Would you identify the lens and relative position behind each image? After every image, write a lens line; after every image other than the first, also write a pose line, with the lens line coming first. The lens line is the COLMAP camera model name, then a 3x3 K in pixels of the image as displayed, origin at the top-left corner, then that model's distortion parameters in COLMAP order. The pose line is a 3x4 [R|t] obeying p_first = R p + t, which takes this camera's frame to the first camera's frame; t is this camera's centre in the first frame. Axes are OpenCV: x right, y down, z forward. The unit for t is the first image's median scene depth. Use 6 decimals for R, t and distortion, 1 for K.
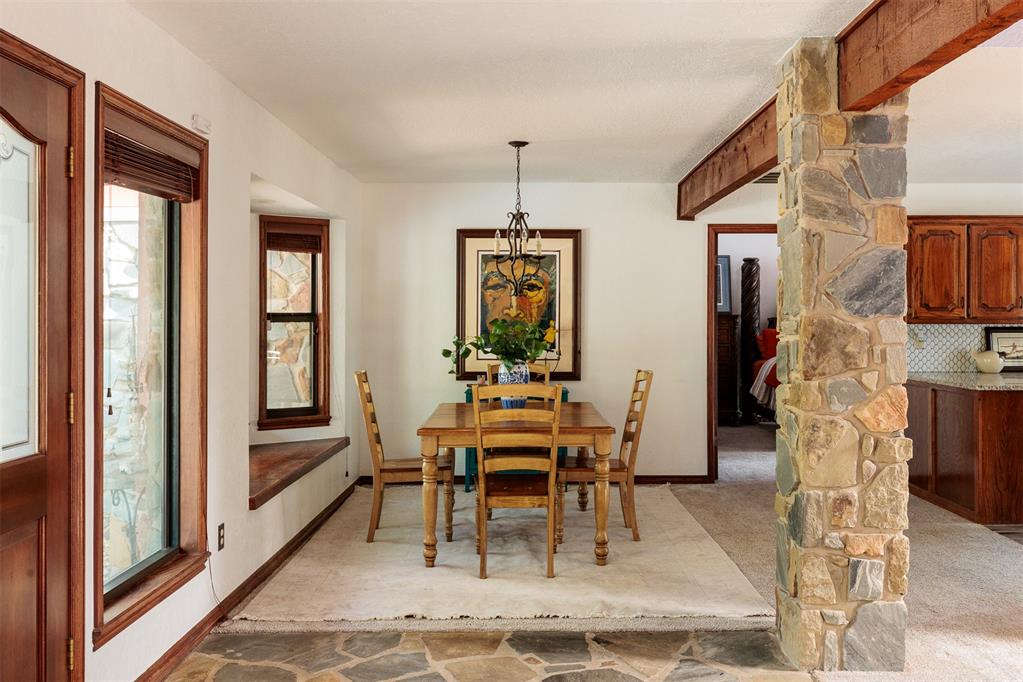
lens RADIAL K [[939.6, 0, 547.3], [0, 939.6, 311.5], [0, 0, 1]] dist [0.003242, 0.004627]
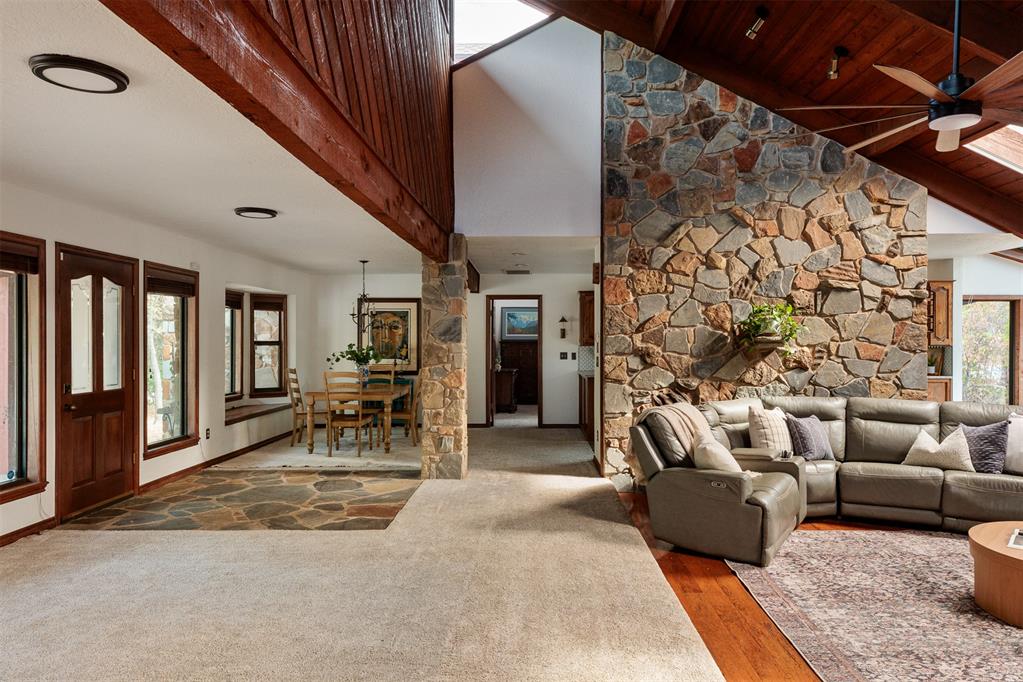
lens RADIAL K [[684.6, 0, 511.5], [0, 684.6, 341.0], [0, 0, 1]] dist [0.051190, 0.000527]
pose [[0.999043, -0.001696, -0.043697, 0.598996], [0.001845, 0.999993, 0.003378, -0.004551], [0.043691, -0.003455, 0.999039, -0.872051]]
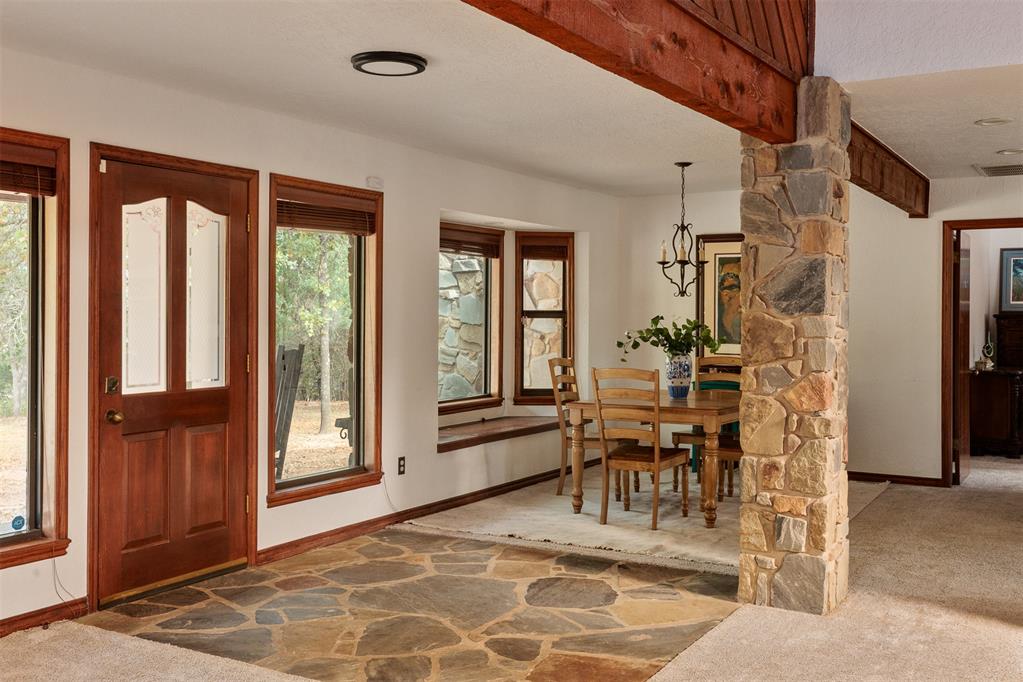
lens RADIAL K [[1031.3, 0, 510.6], [0, 1031.3, 305.7], [0, 0, 1]] dist [0.004939, 0.007818]
pose [[0.857566, 0.001525, -0.514372, 0.706523], [-0.003787, 0.999987, -0.003349, 0.000113], [0.514360, 0.004820, 0.857561, -0.310506]]
